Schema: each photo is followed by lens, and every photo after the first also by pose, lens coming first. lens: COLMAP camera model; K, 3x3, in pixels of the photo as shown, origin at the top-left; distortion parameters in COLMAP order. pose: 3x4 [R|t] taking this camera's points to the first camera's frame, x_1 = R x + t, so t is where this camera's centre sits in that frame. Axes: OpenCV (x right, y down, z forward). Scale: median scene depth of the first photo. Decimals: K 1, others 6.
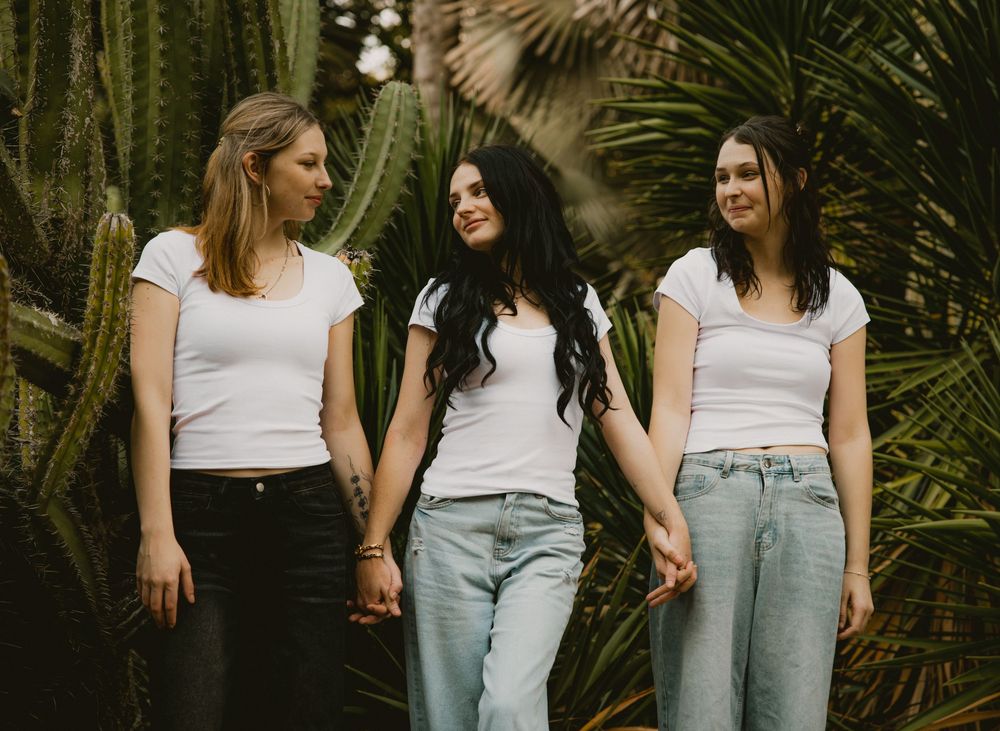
lens RADIAL K [[1818.4, 0, 500.1], [0, 1818.4, 366.0], [0, 0, 1]] dist [0.079753, 0.000000]
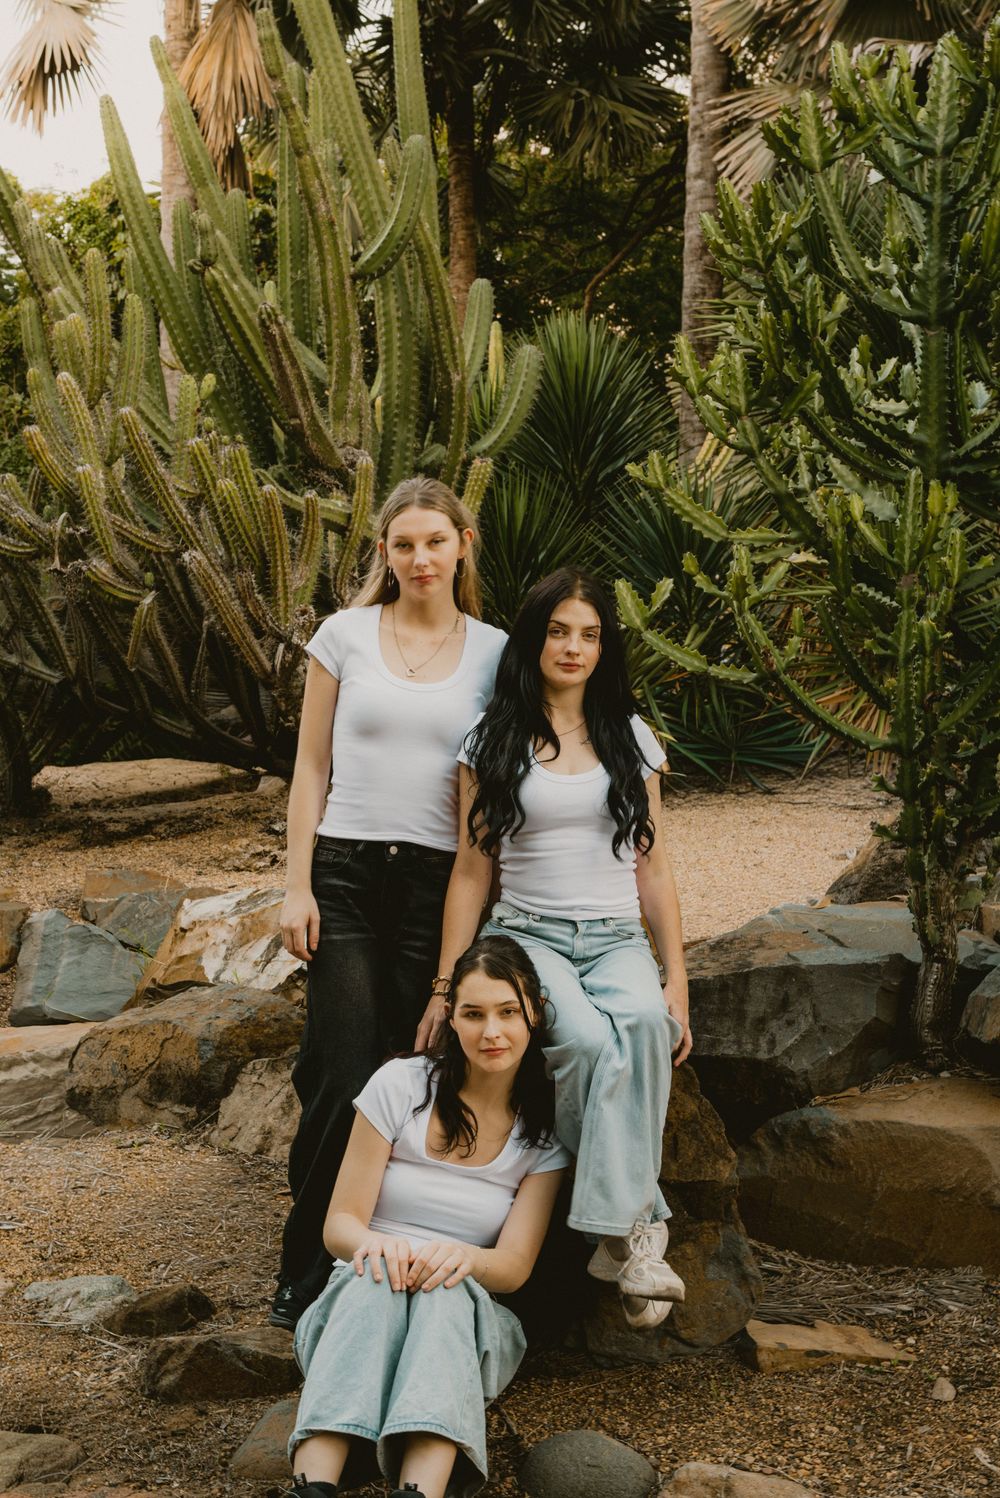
lens RADIAL K [[1814.5, 0, 499.6], [0, 1814.5, 748.7], [0, 0, 1]] dist [0.066550, 0.000000]
pose [[0.983694, 0.035348, -0.176343, 0.284962], [-0.002133, 0.982720, 0.185086, -0.108657], [0.179838, -0.181692, 0.966771, -0.964753]]
